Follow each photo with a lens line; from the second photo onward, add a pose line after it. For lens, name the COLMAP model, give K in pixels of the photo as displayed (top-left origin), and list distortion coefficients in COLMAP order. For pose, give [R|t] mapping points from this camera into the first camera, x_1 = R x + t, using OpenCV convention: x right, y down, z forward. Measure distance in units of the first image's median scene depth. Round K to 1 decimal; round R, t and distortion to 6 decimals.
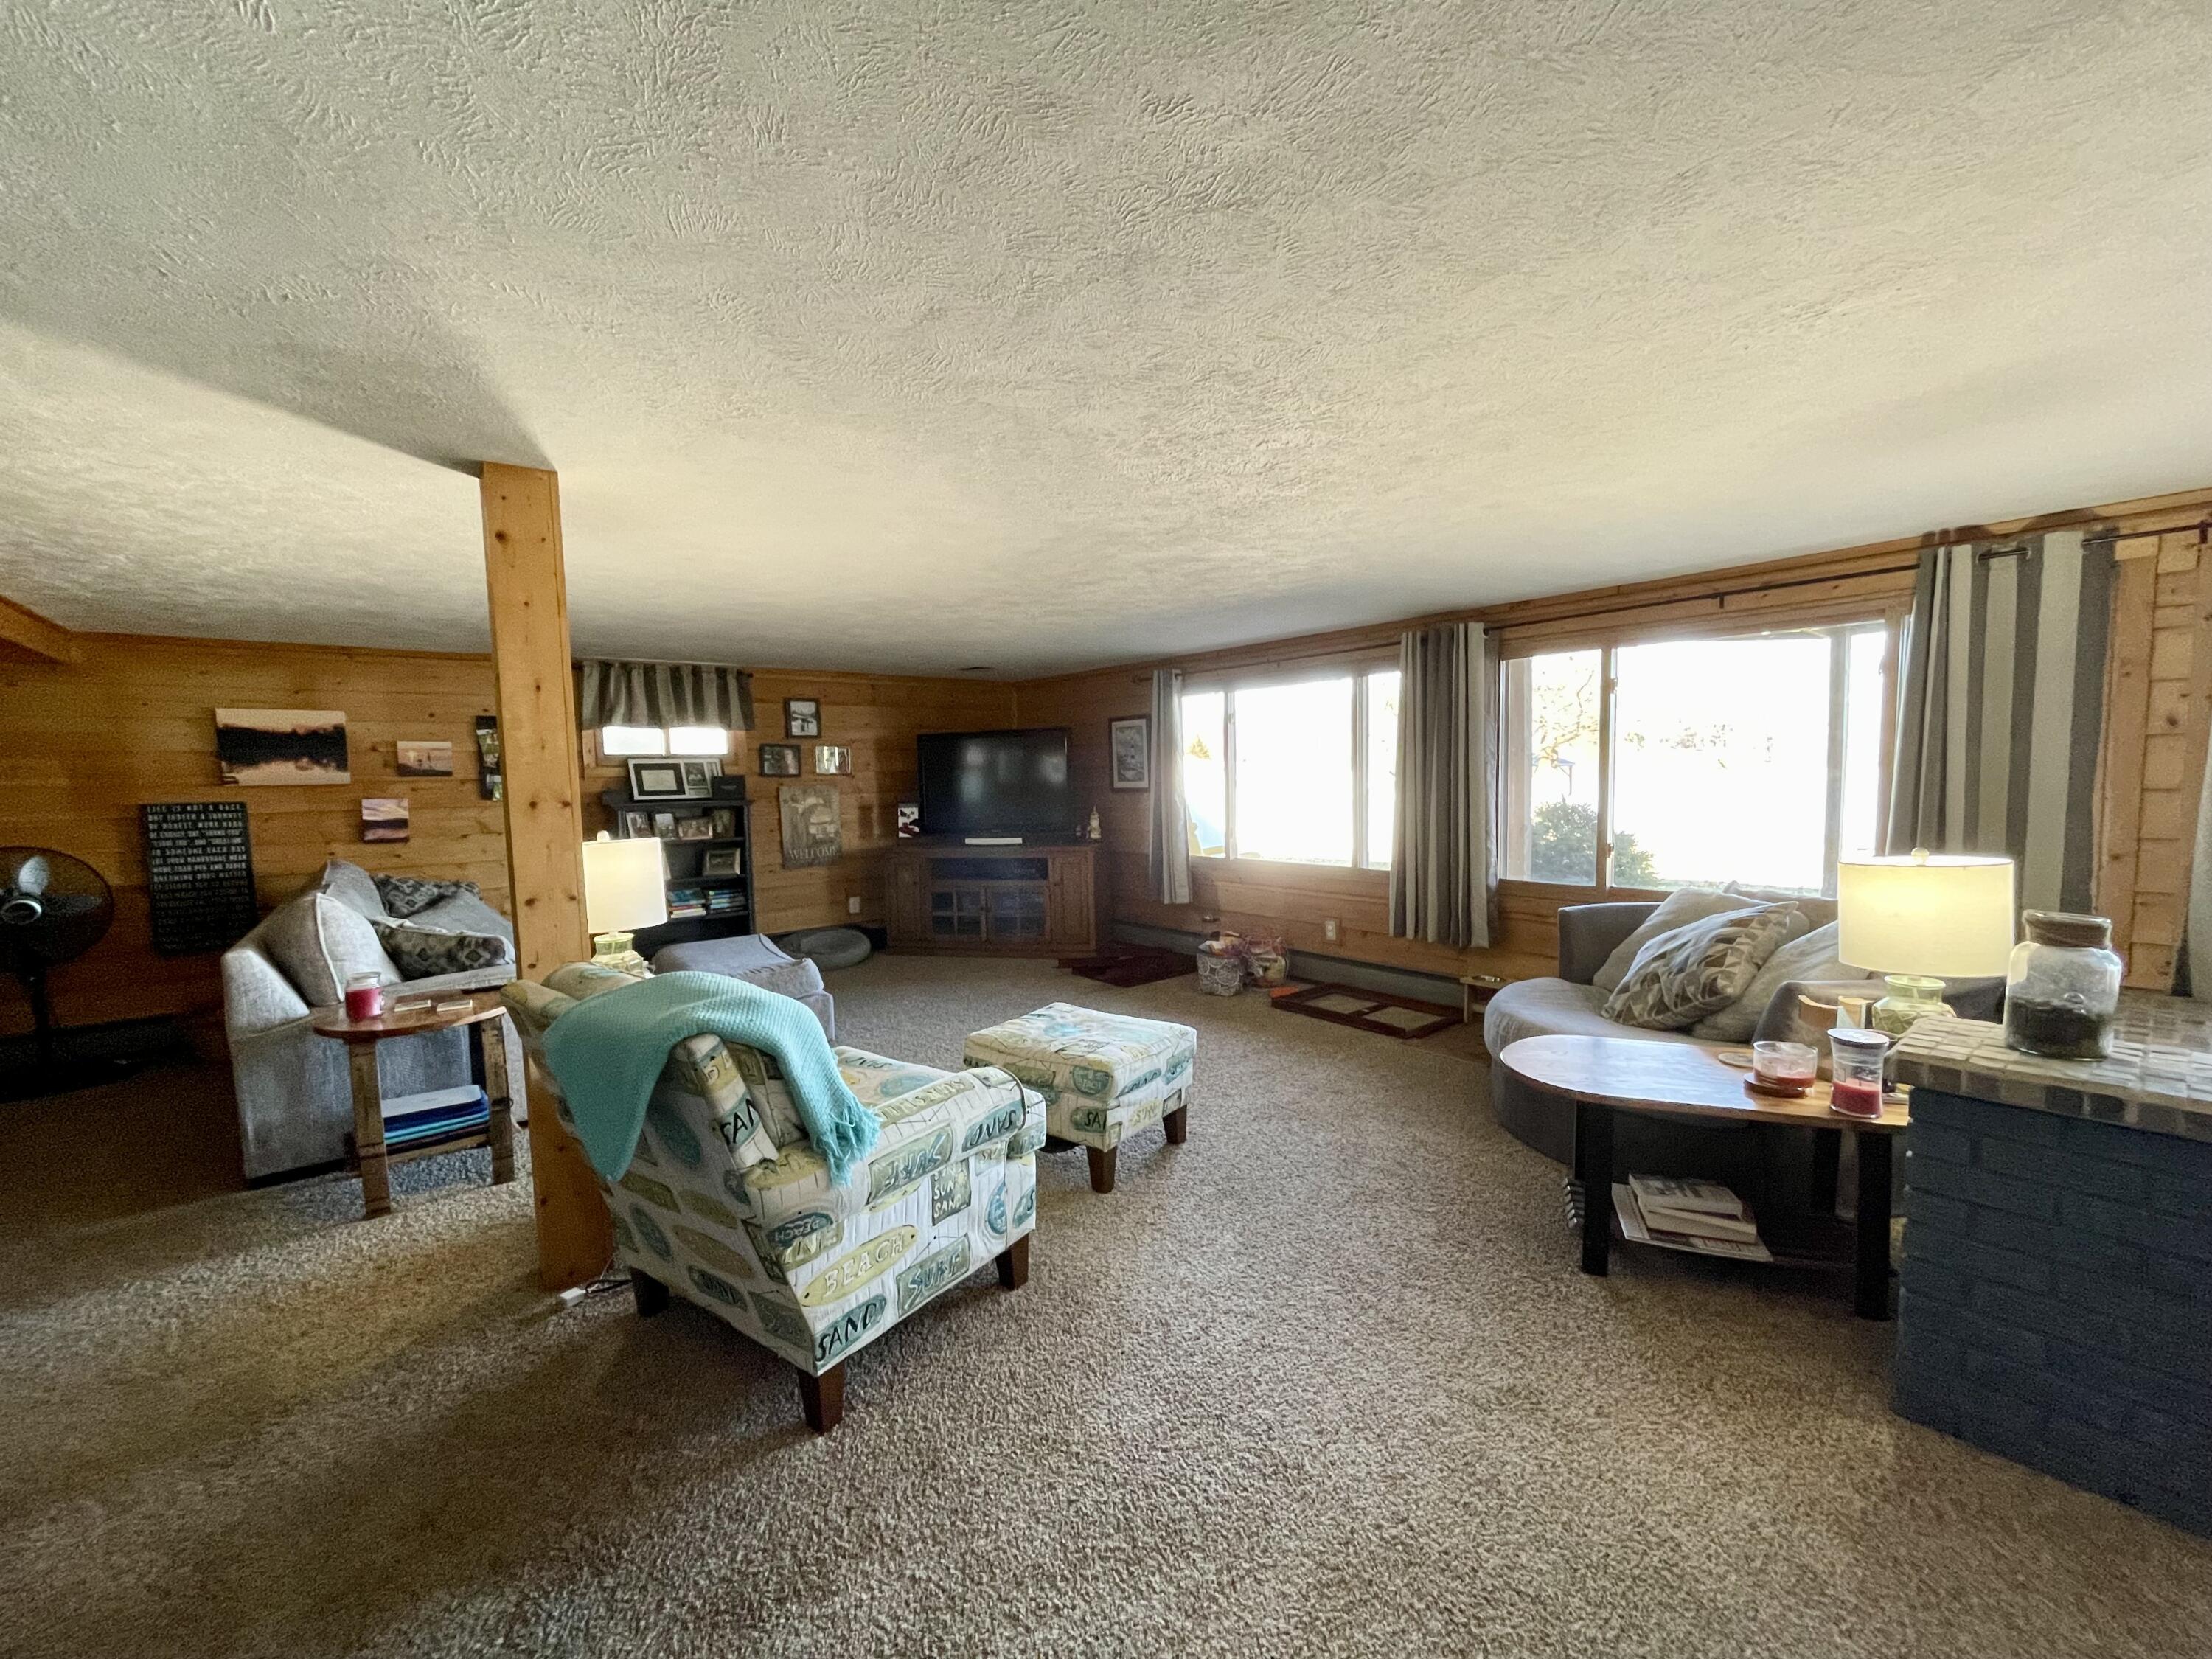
lens RADIAL K [[890.8, 0, 1106.3], [0, 890.8, 834.9], [0, 0, 1]] dist [0.001835, -0.000165]
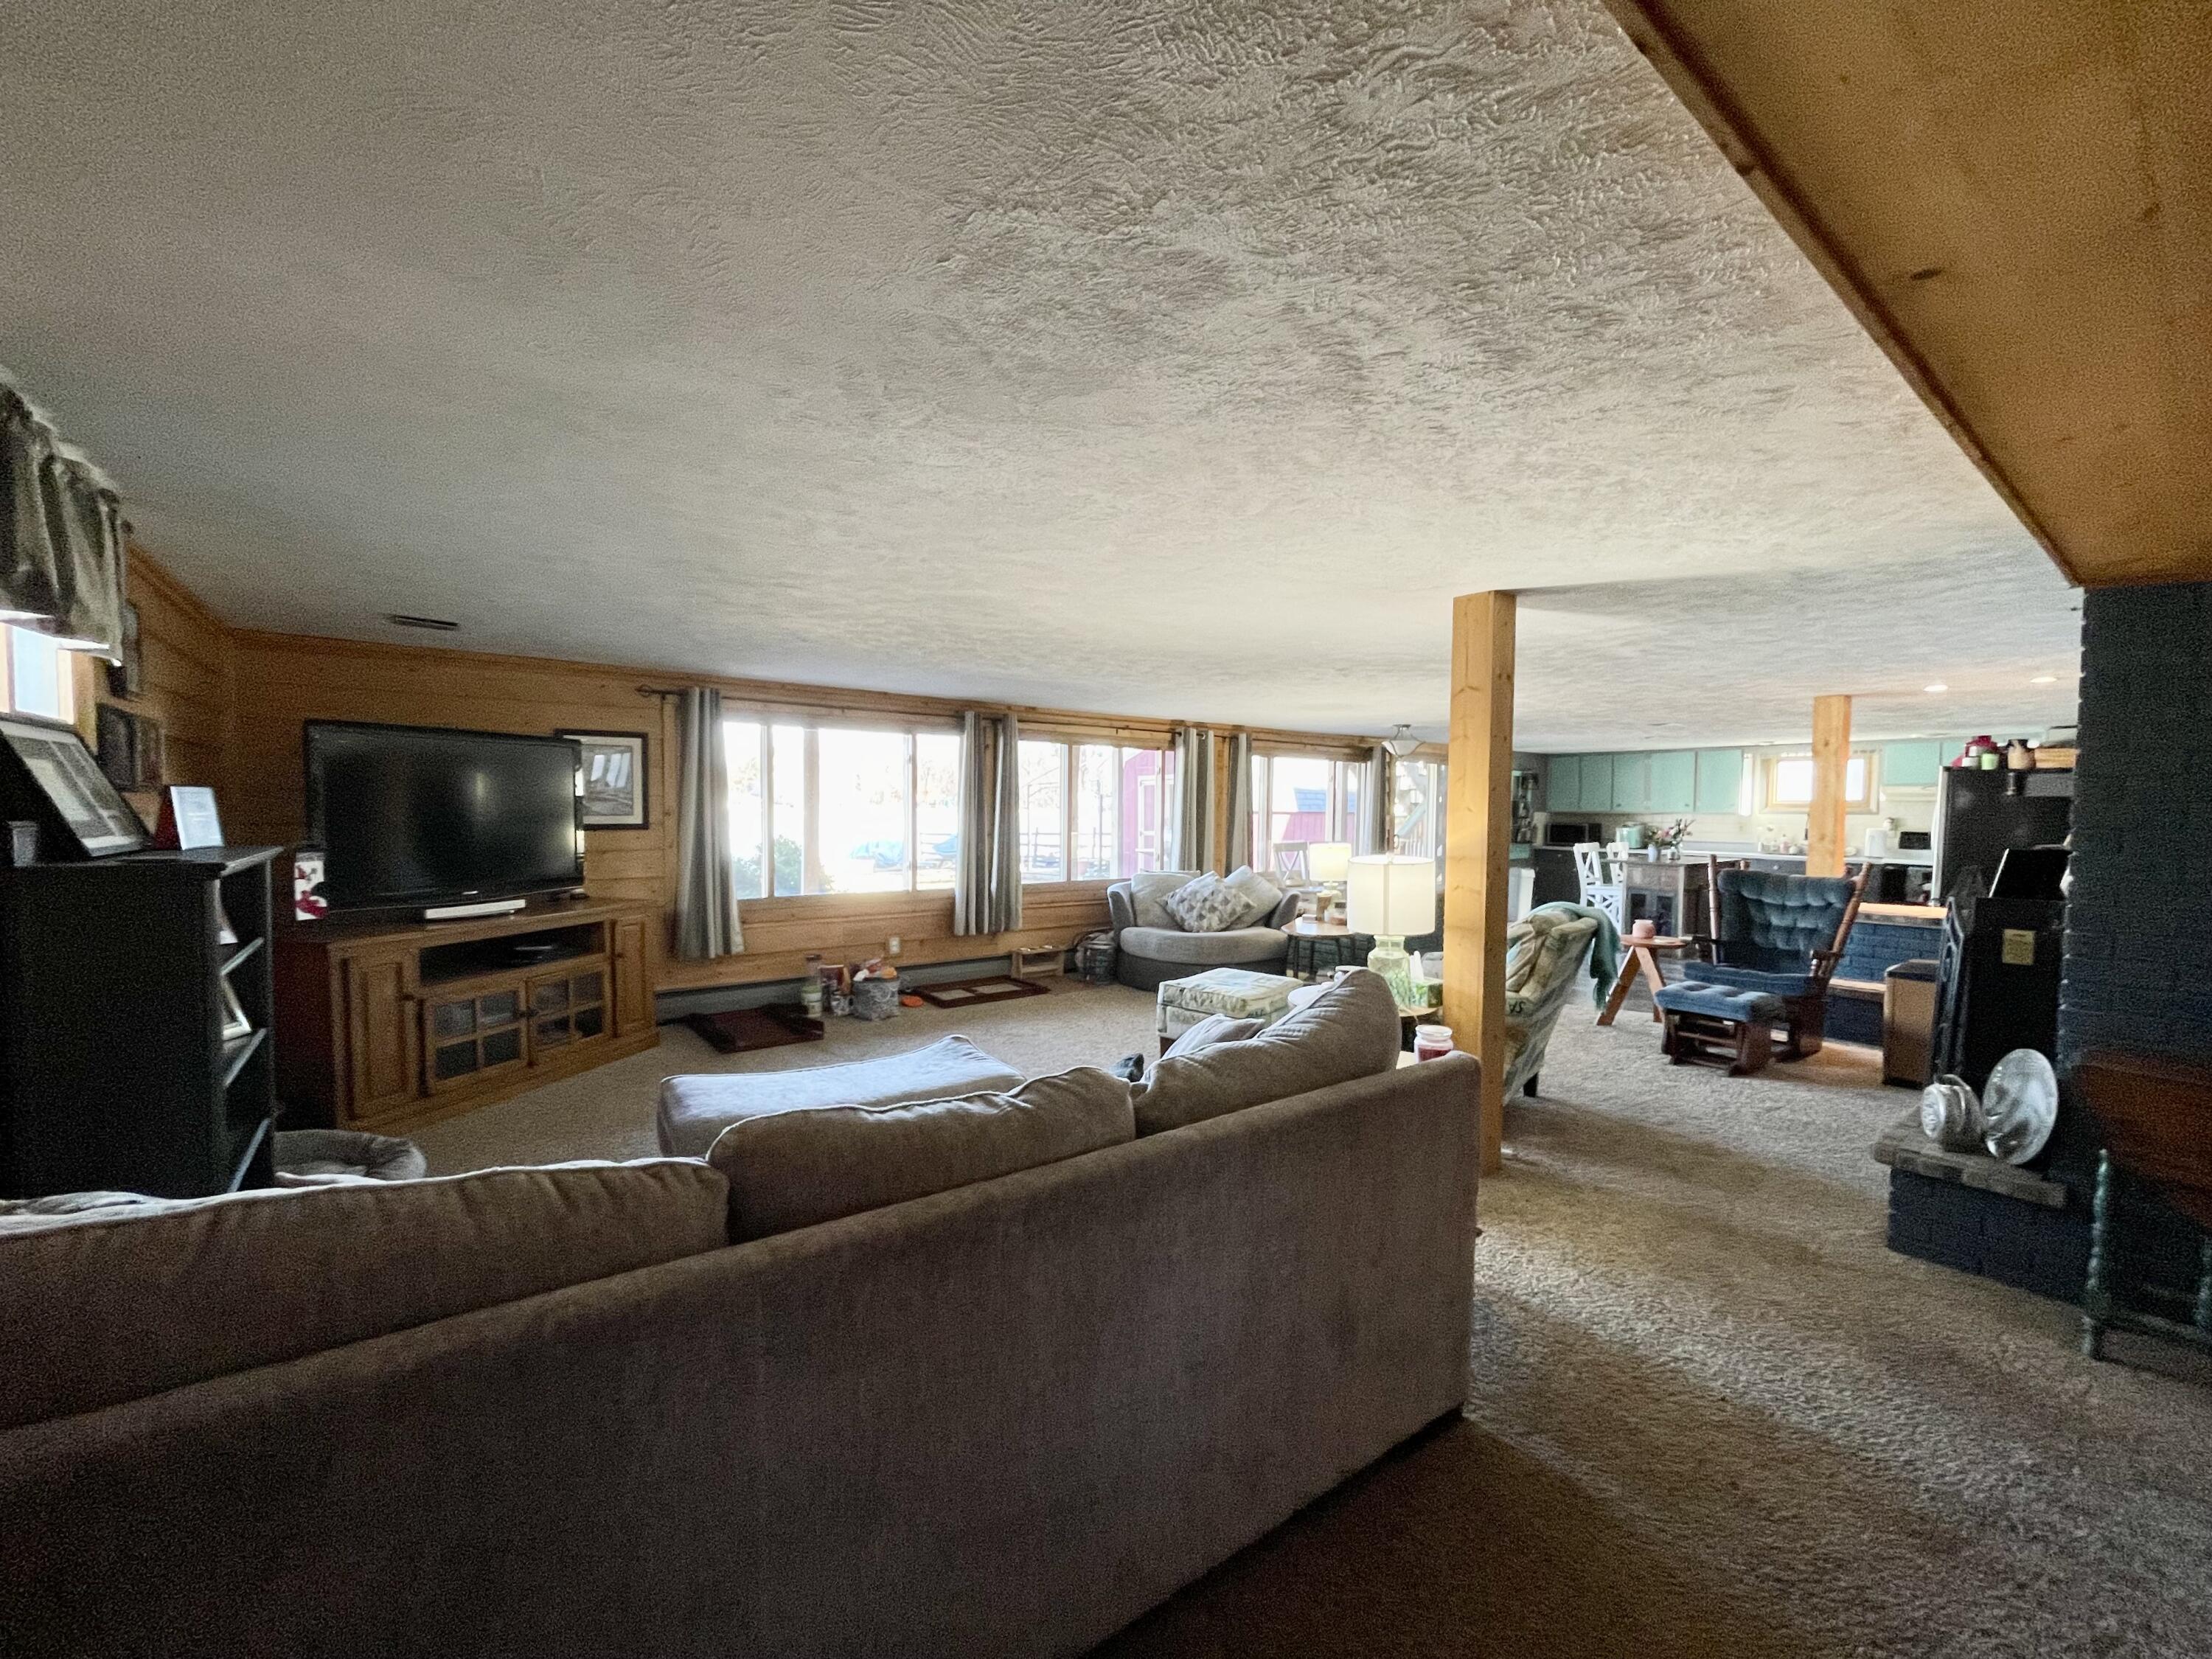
lens RADIAL K [[890.8, 0, 1111.5], [0, 890.8, 825.9], [0, 0, 1]] dist [0.001835, -0.000165]
pose [[0.047037, 0.006406, 0.998873, -0.800268], [0.071096, 0.997422, -0.009745, -0.014473], [-0.996360, 0.071474, 0.046460, 0.587901]]
